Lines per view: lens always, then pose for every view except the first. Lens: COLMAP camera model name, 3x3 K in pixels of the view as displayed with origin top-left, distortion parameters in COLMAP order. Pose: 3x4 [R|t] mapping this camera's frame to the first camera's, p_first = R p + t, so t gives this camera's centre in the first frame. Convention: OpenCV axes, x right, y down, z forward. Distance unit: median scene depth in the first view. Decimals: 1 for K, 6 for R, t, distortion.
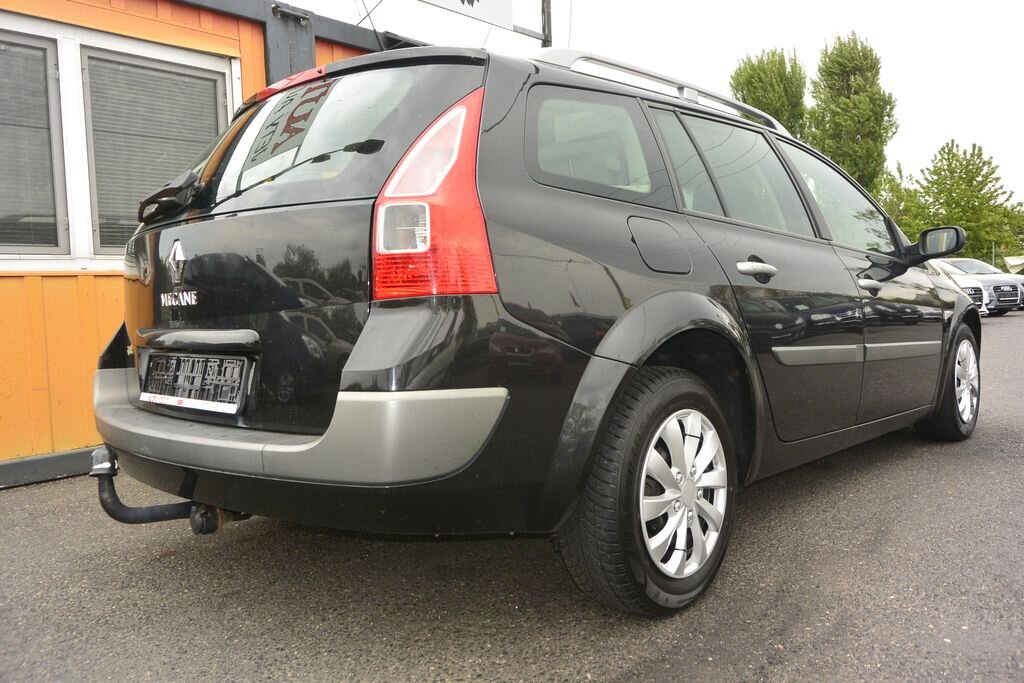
lens RADIAL K [[778.0, 0, 508.3], [0, 778.0, 336.1], [0, 0, 1]] dist [0.001901, 0.003741]
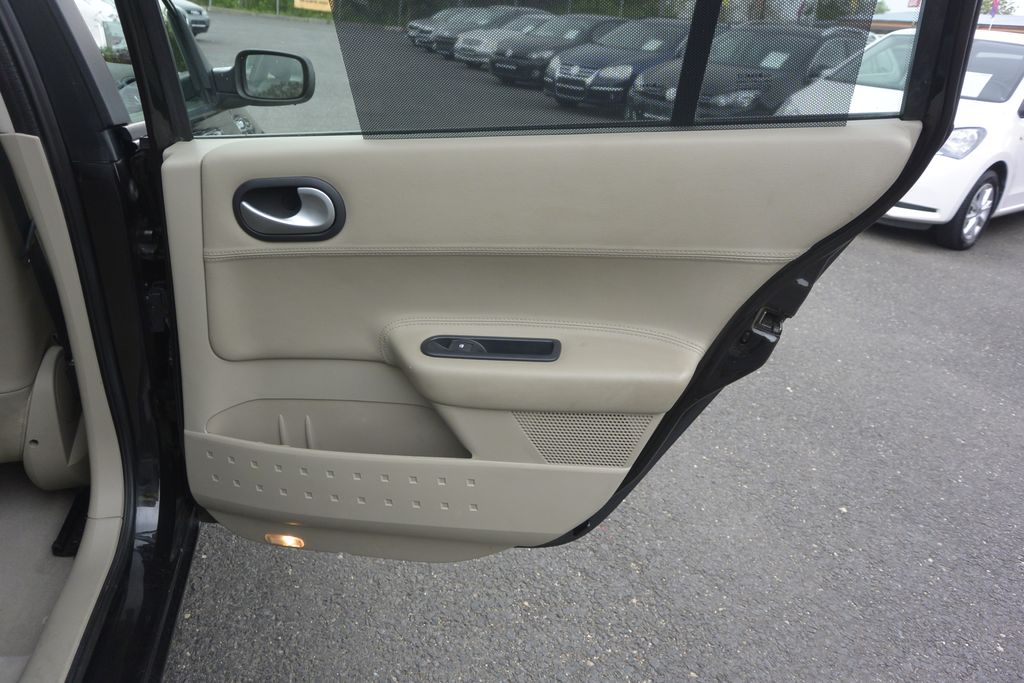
lens RADIAL K [[778.0, 0, 513.2], [0, 778.0, 339.6], [0, 0, 1]] dist [0.001901, 0.003741]
pose [[0.552040, -0.221042, 0.803985, 0.273543], [-0.085037, 0.944270, 0.317999, -0.229259], [-0.829470, -0.243917, 0.502478, 0.902258]]
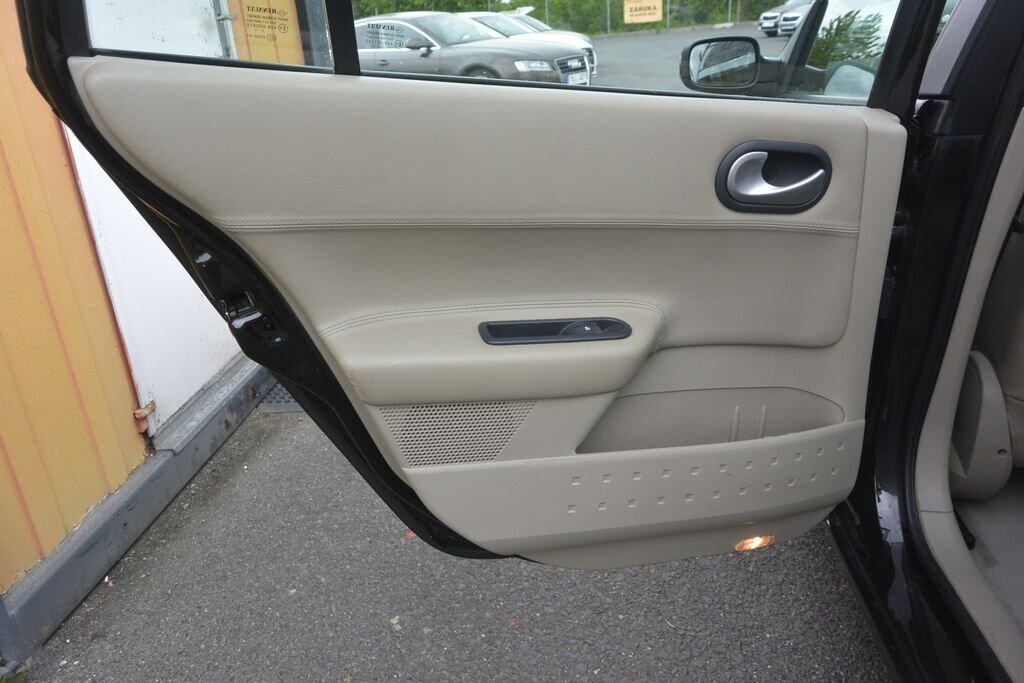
lens RADIAL K [[778.0, 0, 506.9], [0, 778.0, 336.7], [0, 0, 1]] dist [0.001901, 0.003741]
pose [[0.807678, -0.240750, 0.538234, -0.515928], [0.076243, 0.947823, 0.309547, -0.211047], [-0.584674, -0.208978, 0.783891, 1.687440]]
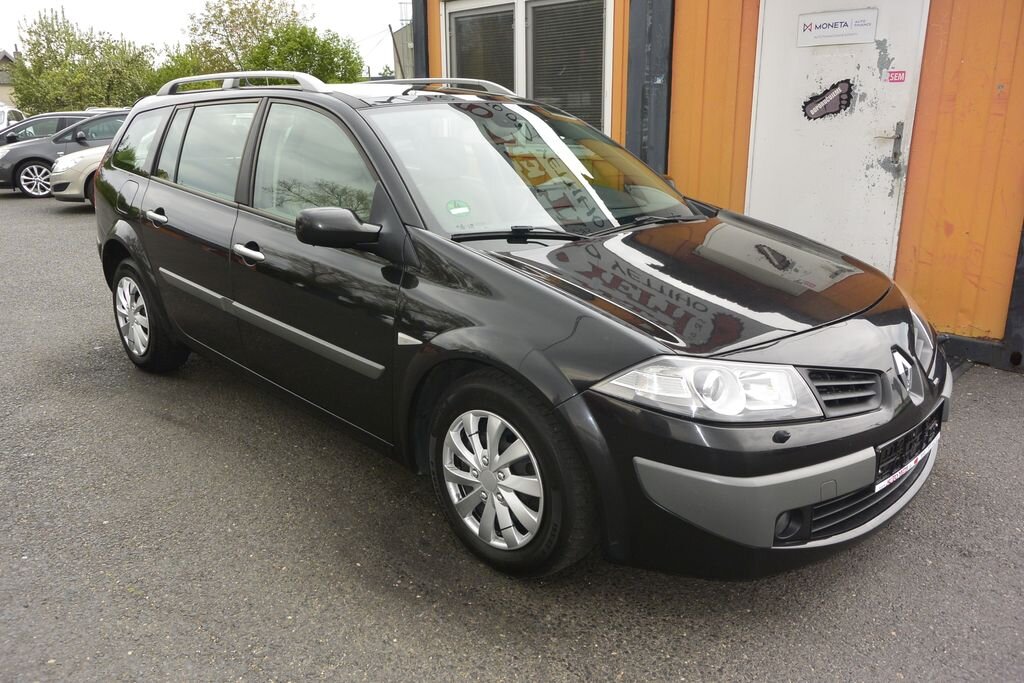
lens RADIAL K [[778.0, 0, 509.2], [0, 778.0, 341.0], [0, 0, 1]] dist [0.001901, 0.003741]
pose [[-0.023996, 0.316845, -0.948174, 2.169138], [-0.047935, 0.946991, 0.317663, -0.441221], [0.998562, 0.053073, -0.007536, 1.990048]]
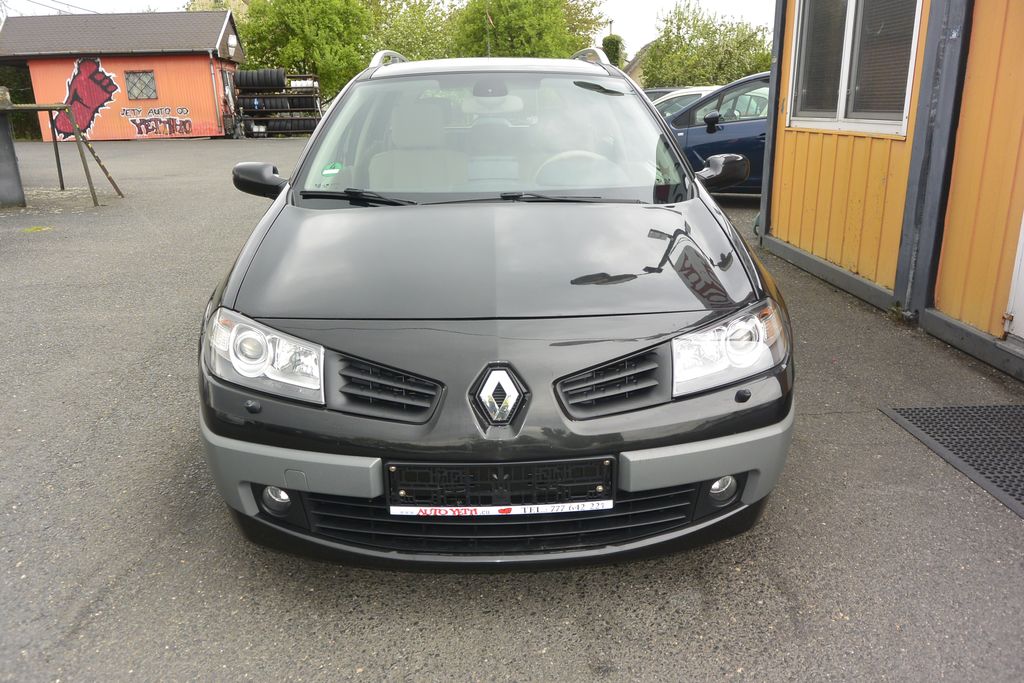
lens RADIAL K [[778.0, 0, 516.8], [0, 778.0, 340.5], [0, 0, 1]] dist [0.001901, 0.003741]
pose [[-0.706812, 0.257695, -0.658795, 1.671623], [0.006857, 0.933740, 0.357886, -0.454213], [0.707368, 0.248441, -0.661746, 3.142362]]
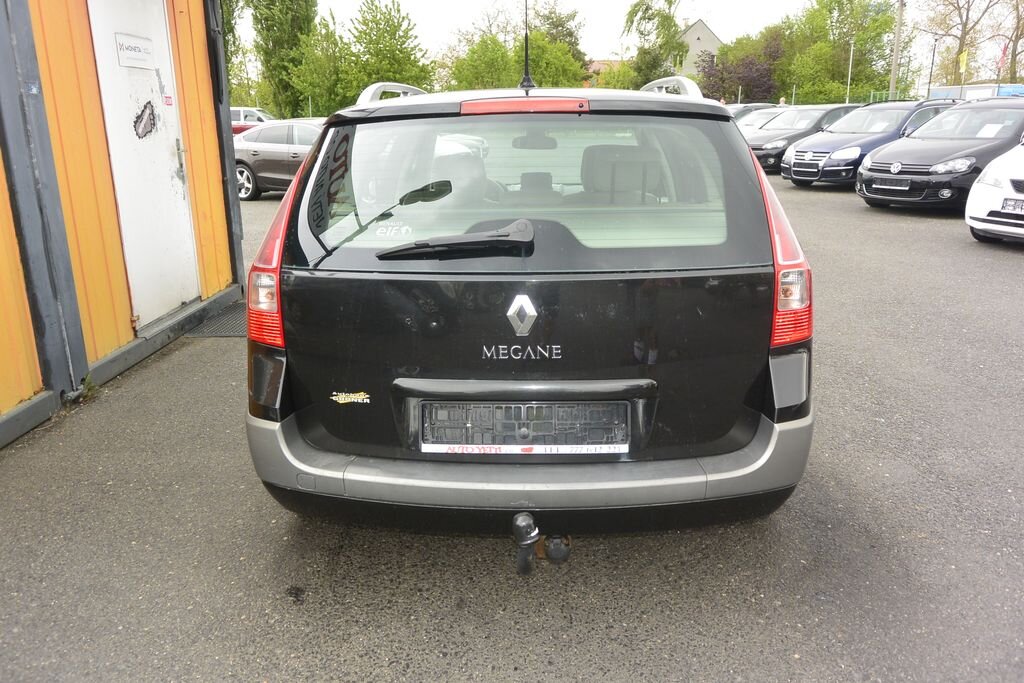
lens RADIAL K [[778.0, 0, 503.1], [0, 778.0, 337.9], [0, 0, 1]] dist [0.001901, 0.003741]
pose [[0.763969, -0.151805, 0.627142, -1.005478], [0.019586, 0.976939, 0.212618, -0.261547], [-0.644956, -0.150150, 0.749324, 0.258436]]
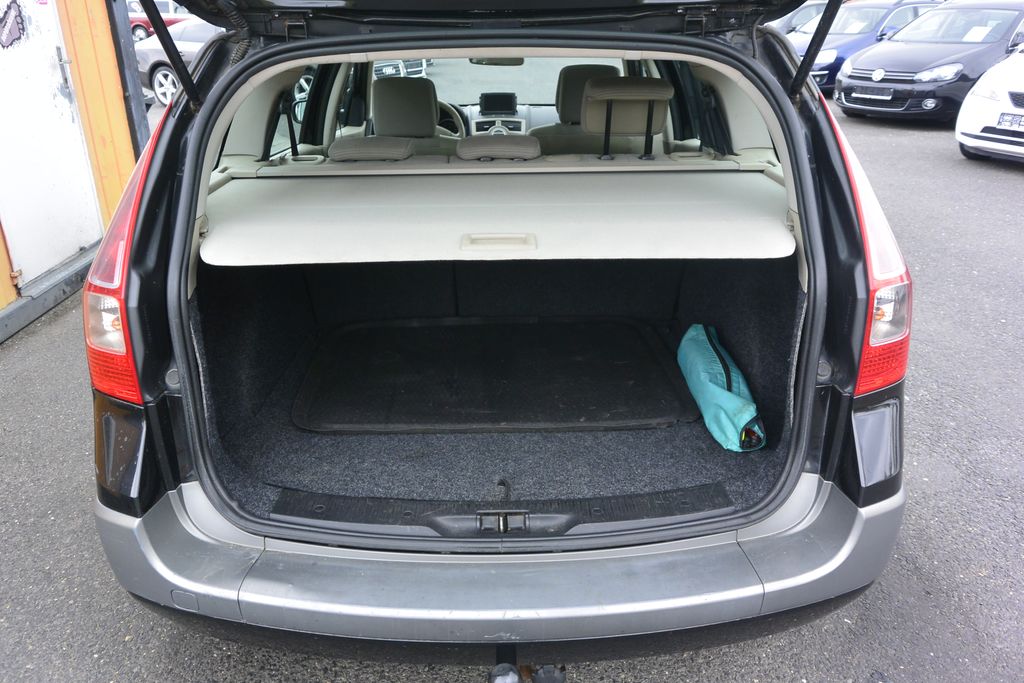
lens RADIAL K [[778.0, 0, 503.4], [0, 778.0, 336.7], [0, 0, 1]] dist [0.001901, 0.003741]
pose [[0.724797, -0.238812, 0.646249, -0.786317], [0.016982, 0.943911, 0.329763, -0.314263], [-0.688753, -0.228037, 0.688199, 0.527874]]
